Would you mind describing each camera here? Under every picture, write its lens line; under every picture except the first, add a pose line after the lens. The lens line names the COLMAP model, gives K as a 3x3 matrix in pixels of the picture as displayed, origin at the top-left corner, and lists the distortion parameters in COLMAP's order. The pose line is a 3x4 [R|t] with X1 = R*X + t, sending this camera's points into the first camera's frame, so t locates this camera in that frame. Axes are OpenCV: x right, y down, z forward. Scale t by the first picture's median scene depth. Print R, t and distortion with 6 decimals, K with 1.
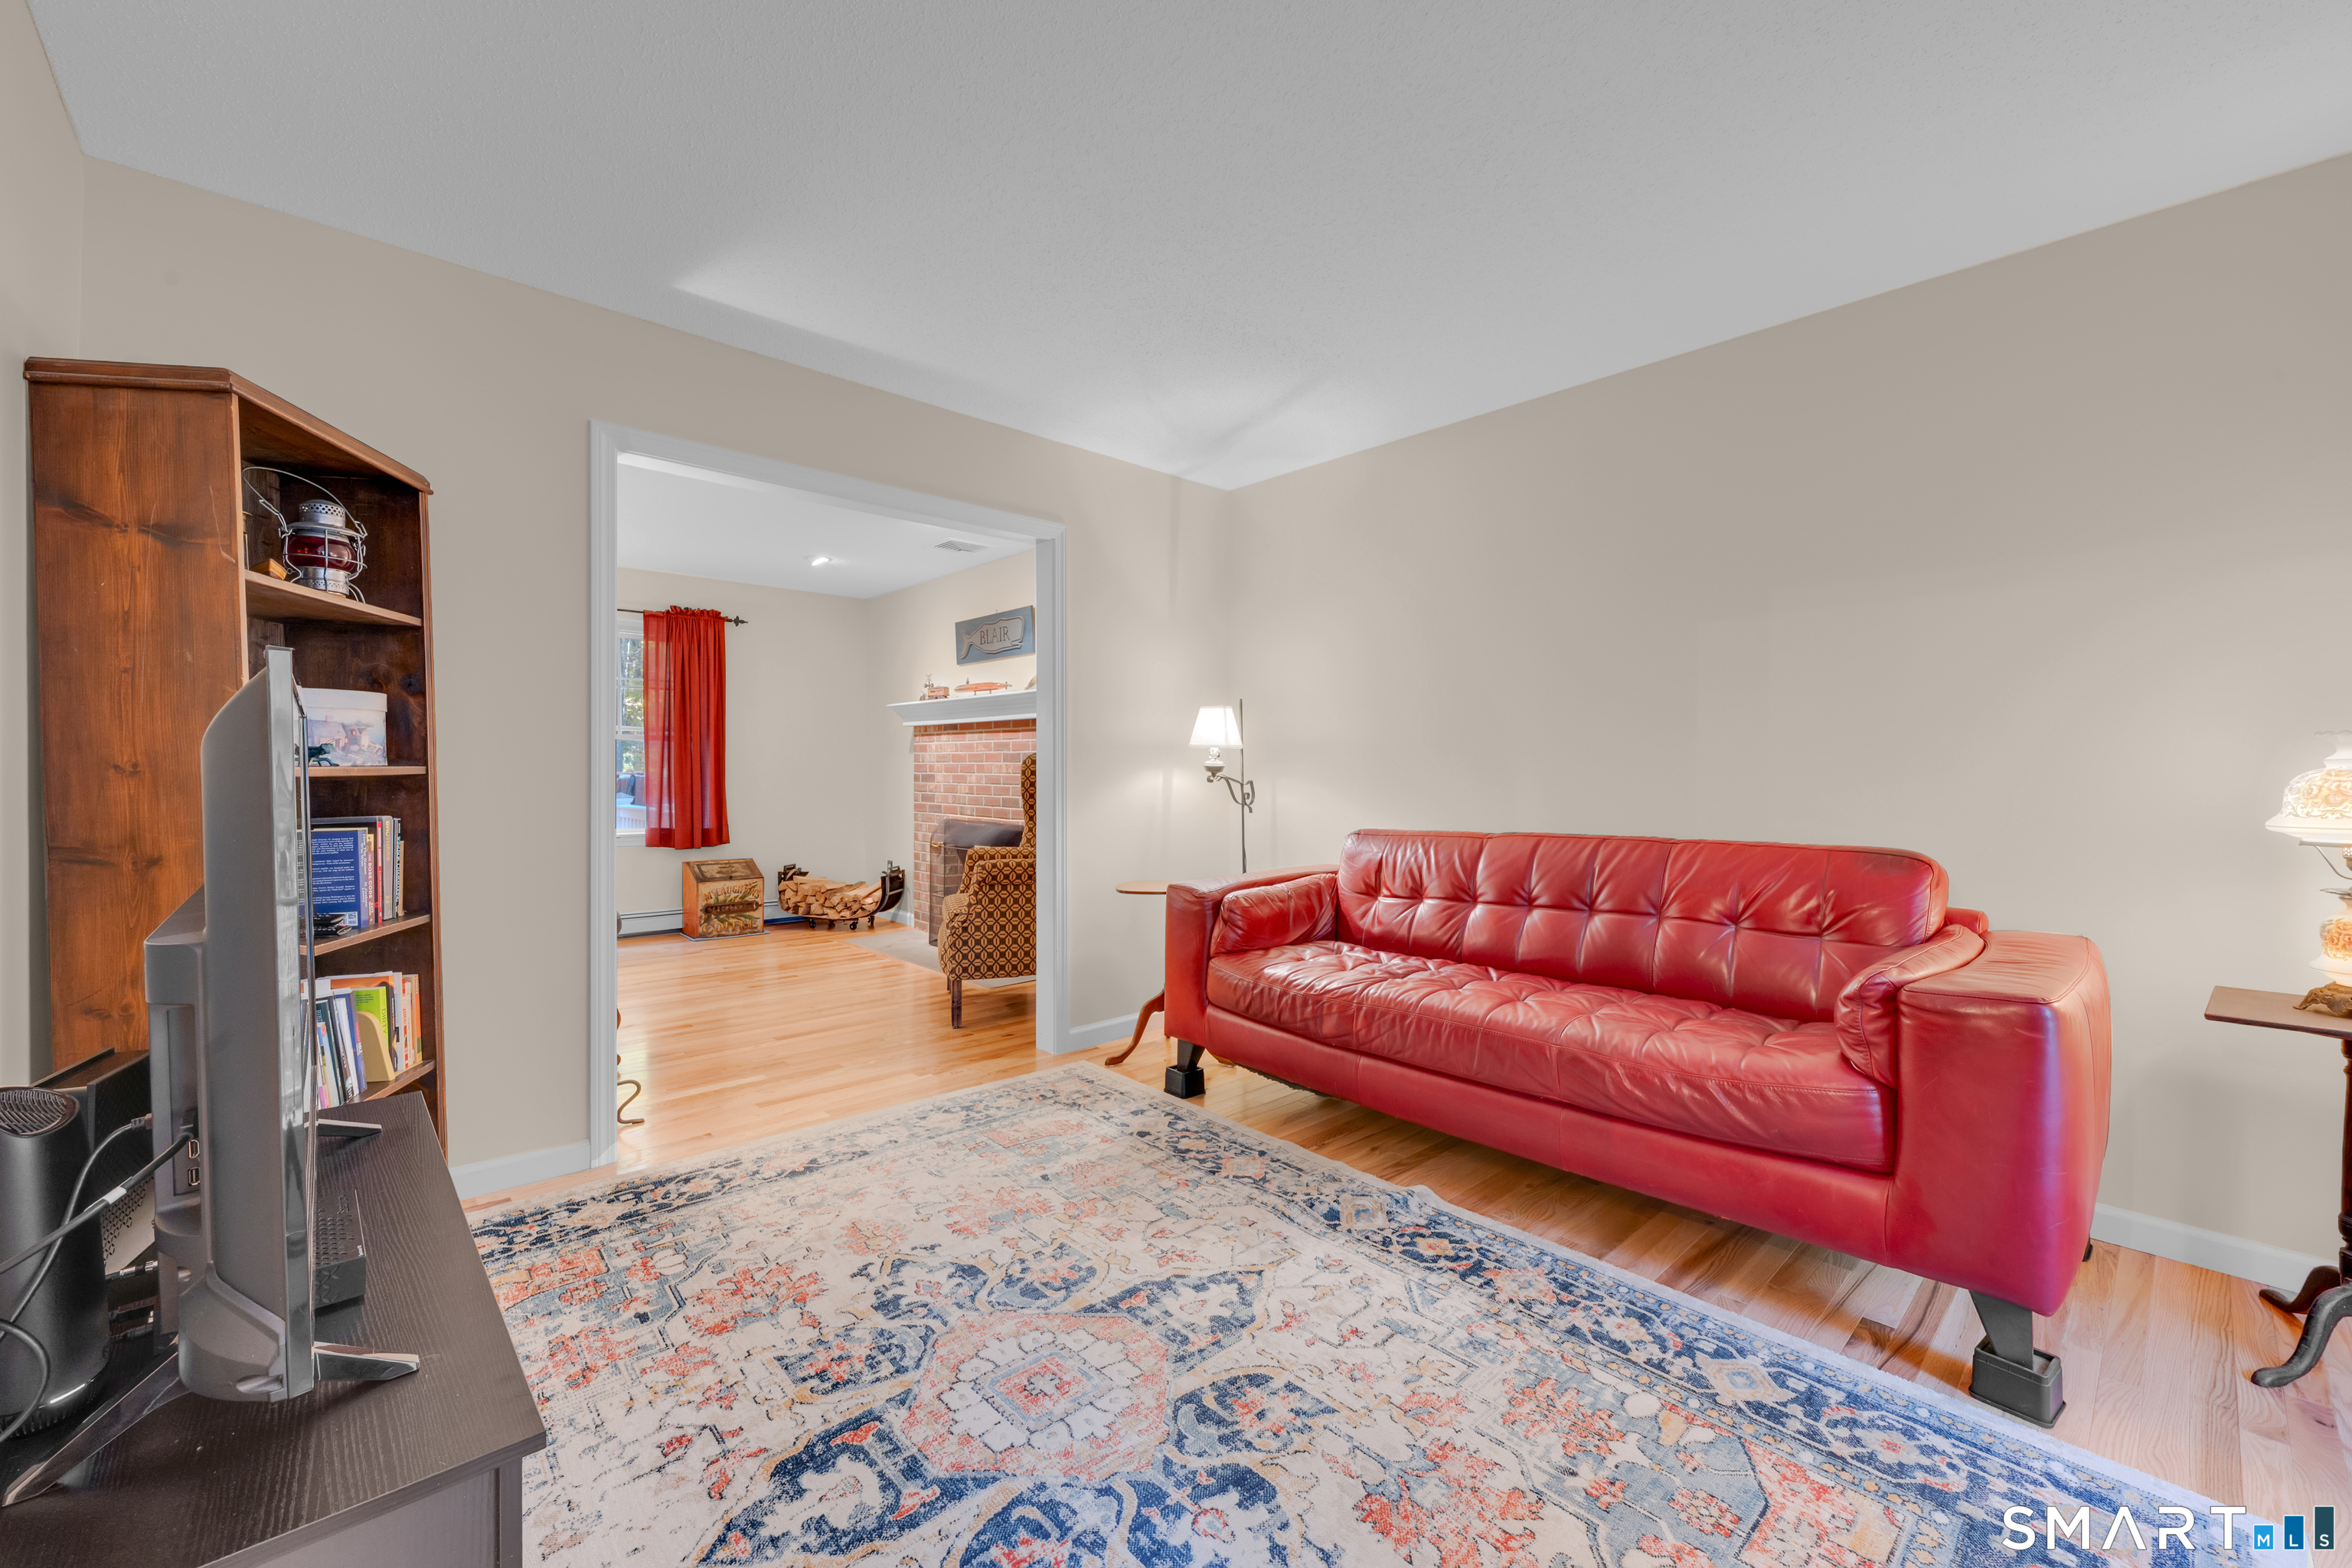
lens RADIAL K [[934.5, 0, 1174.7], [0, 934.5, 781.5], [0, 0, 1]] dist [0.005813, -0.000170]
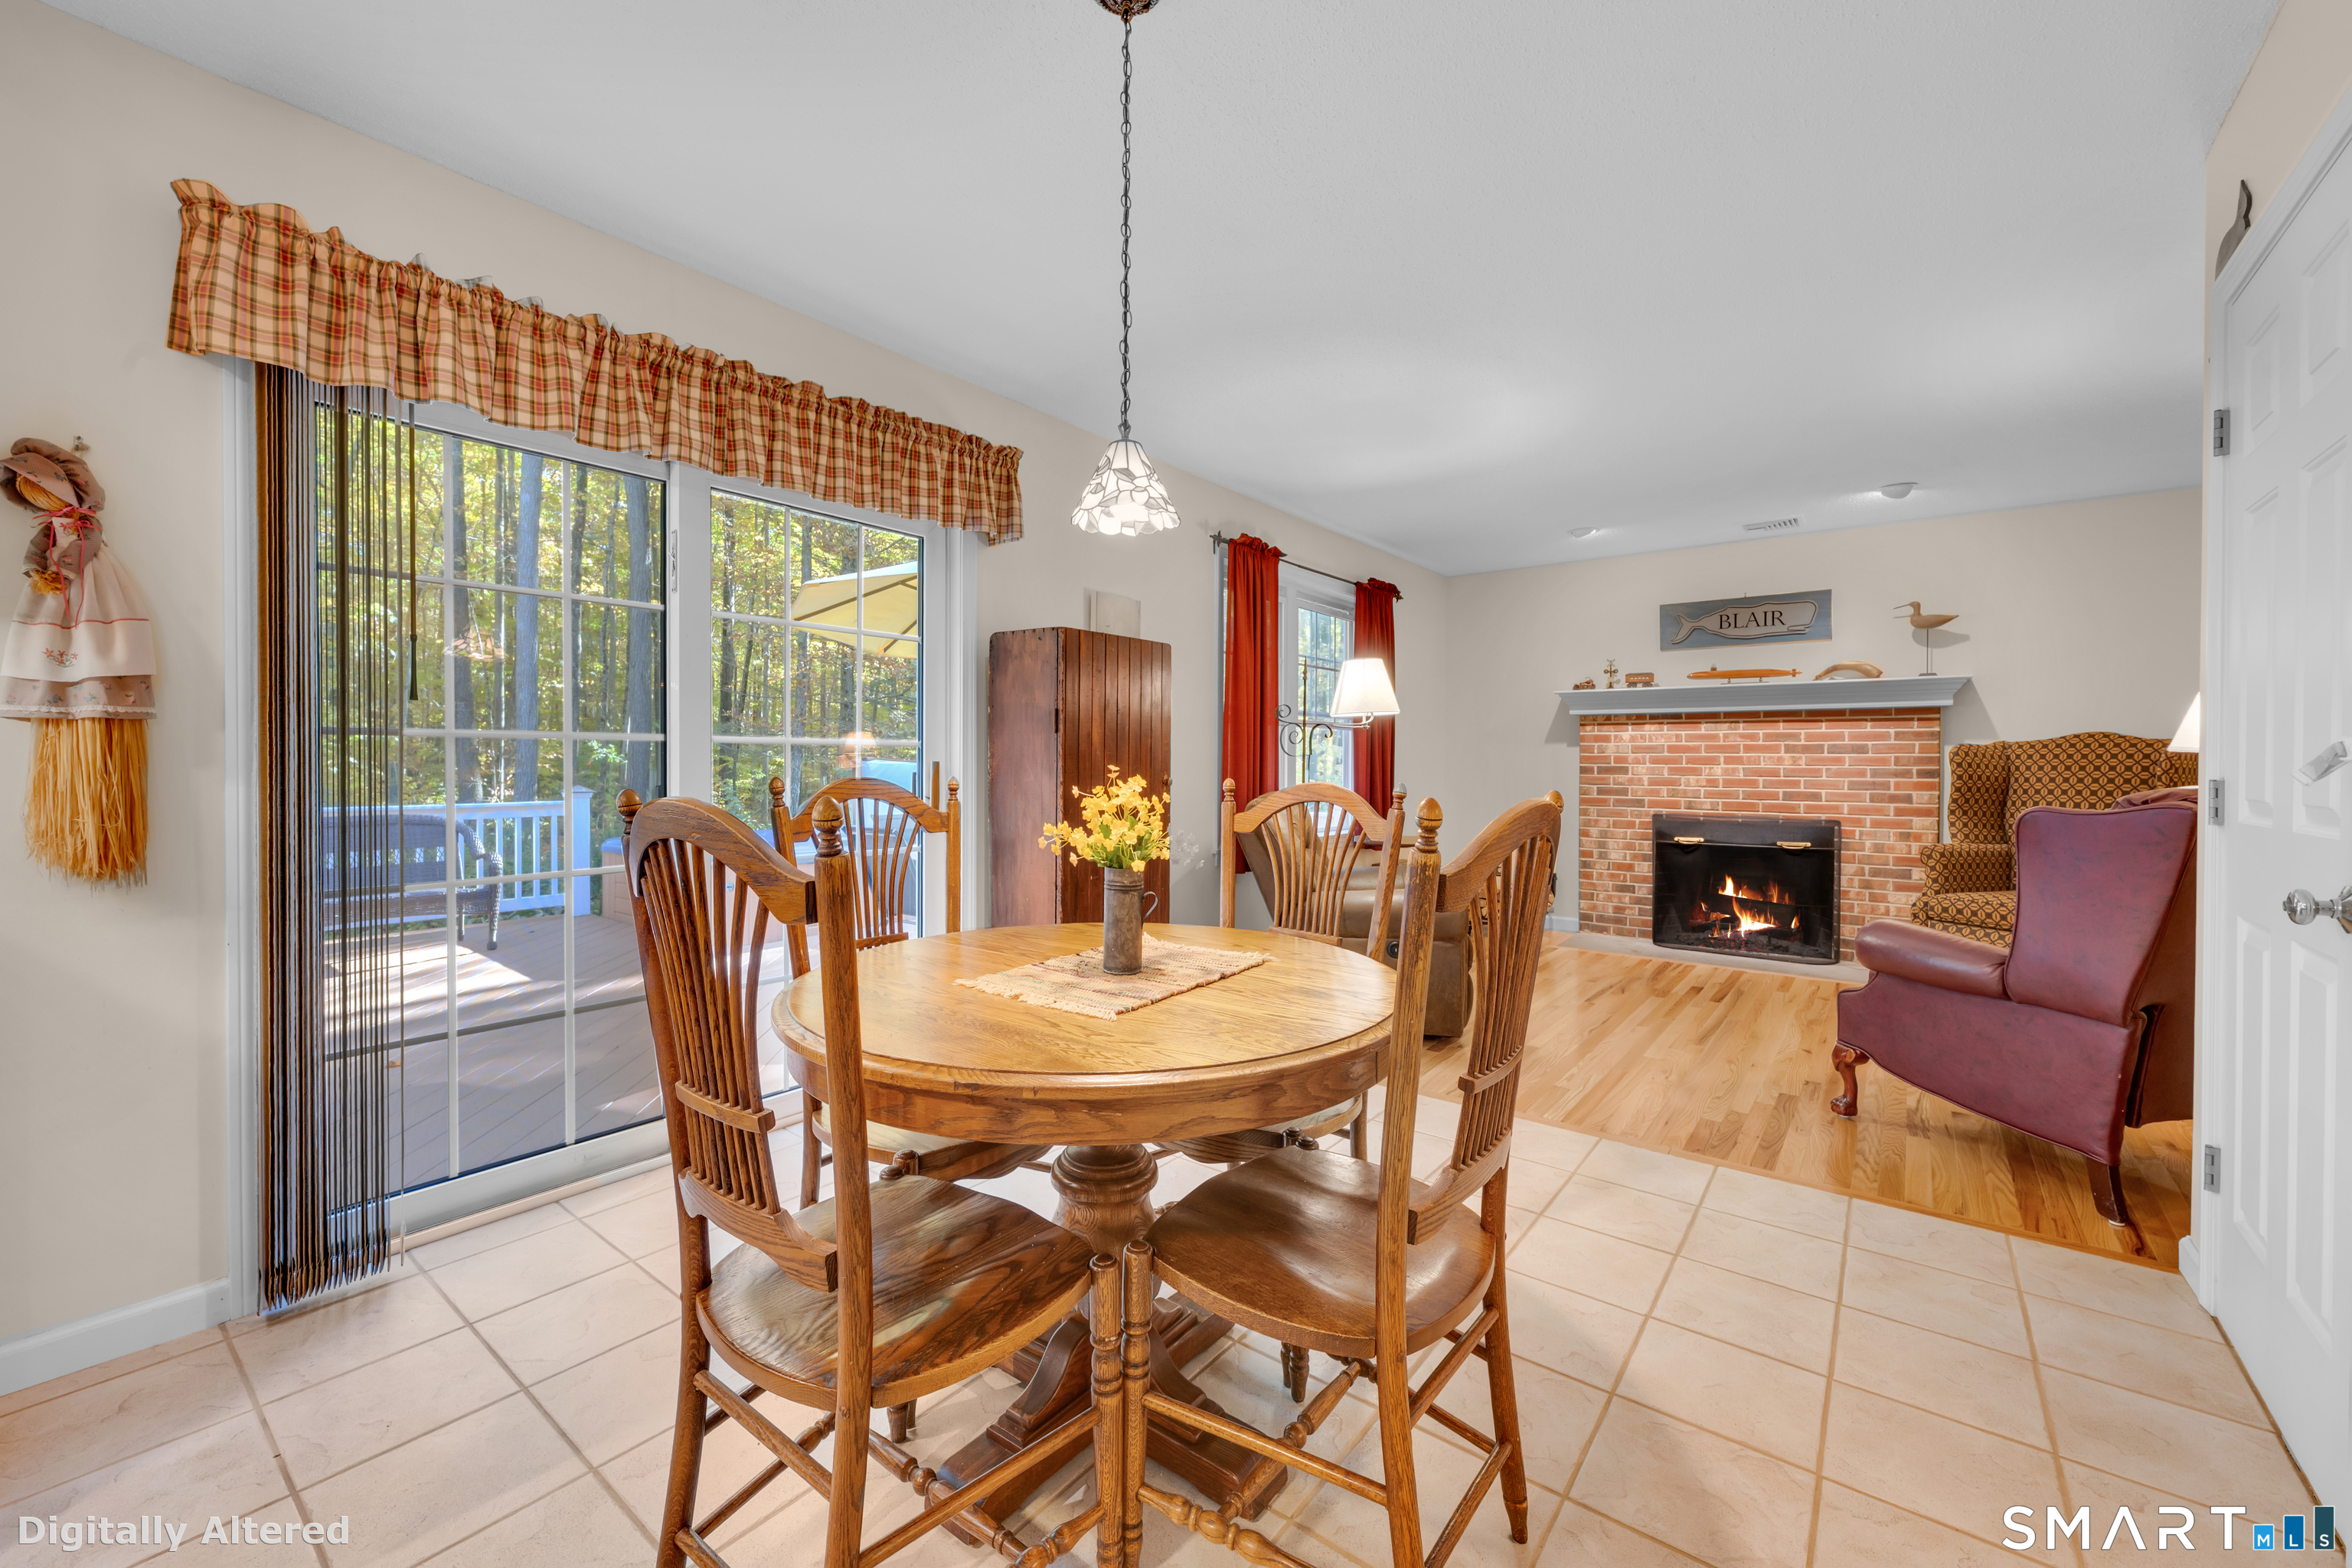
lens RADIAL K [[934.5, 0, 1175.7], [0, 934.5, 771.2], [0, 0, 1]] dist [0.005813, -0.000170]
pose [[0.986296, -0.001838, 0.164974, -0.897898], [0.002144, 0.999996, -0.001678, -0.002542], [-0.164970, 0.002009, 0.986296, 0.155785]]
